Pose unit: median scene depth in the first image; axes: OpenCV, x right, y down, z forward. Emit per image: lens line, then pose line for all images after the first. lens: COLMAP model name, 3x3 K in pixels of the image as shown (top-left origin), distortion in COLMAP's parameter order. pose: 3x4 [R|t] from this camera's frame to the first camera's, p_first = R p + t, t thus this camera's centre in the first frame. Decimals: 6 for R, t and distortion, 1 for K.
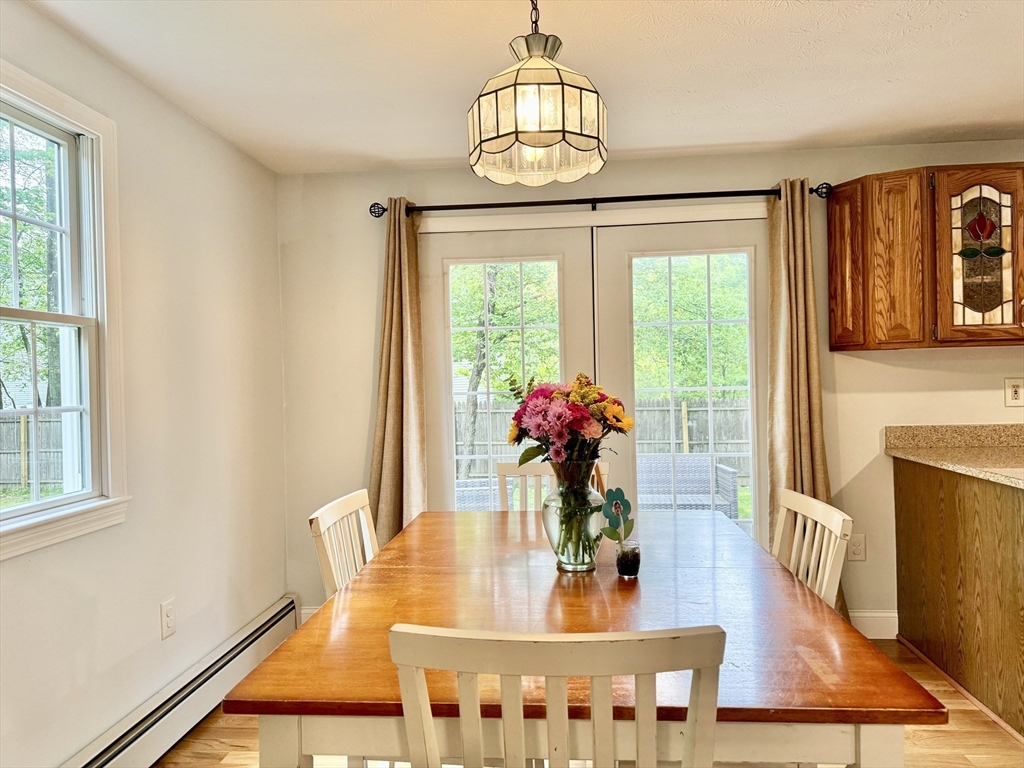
lens RADIAL K [[727.8, 0, 504.6], [0, 727.8, 386.4], [0, 0, 1]] dist [0.027109, -0.024569]
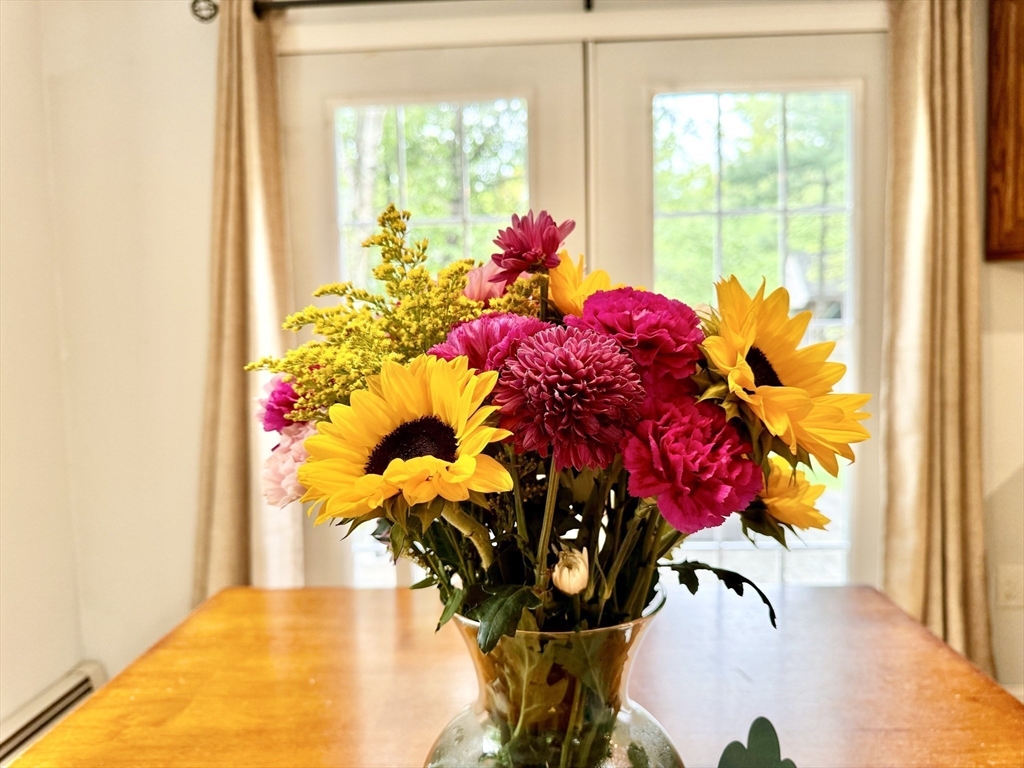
lens RADIAL K [[727.8, 0, 508.6], [0, 727.8, 385.7], [0, 0, 1]] dist [0.027109, -0.024569]
pose [[0.998785, -0.005079, 0.049019, 0.036199], [0.001132, 0.996777, 0.080210, 0.004257], [-0.049269, -0.080057, 0.995572, 0.475400]]
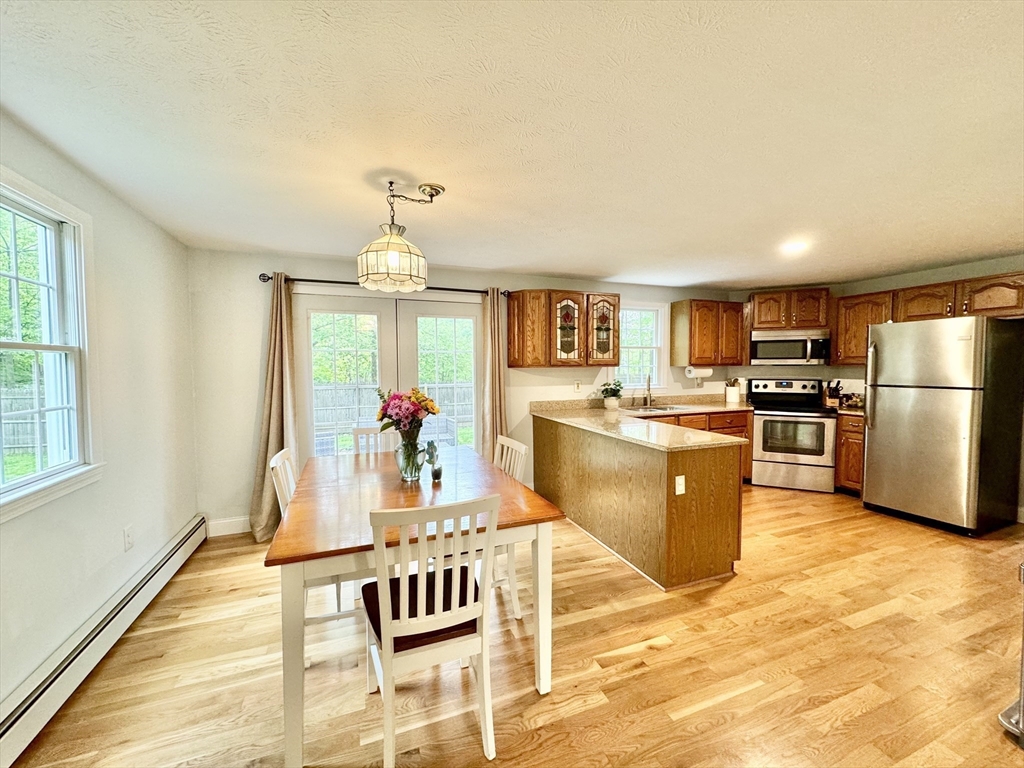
lens RADIAL K [[409.2, 0, 508.6], [0, 409.2, 381.7], [0, 0, 1]] dist [-0.002929, -0.000321]
pose [[0.898651, -0.000051, 0.438665, -0.099056], [-0.010304, 0.999722, 0.021226, -0.036176], [-0.438544, -0.023595, 0.898400, -0.107559]]
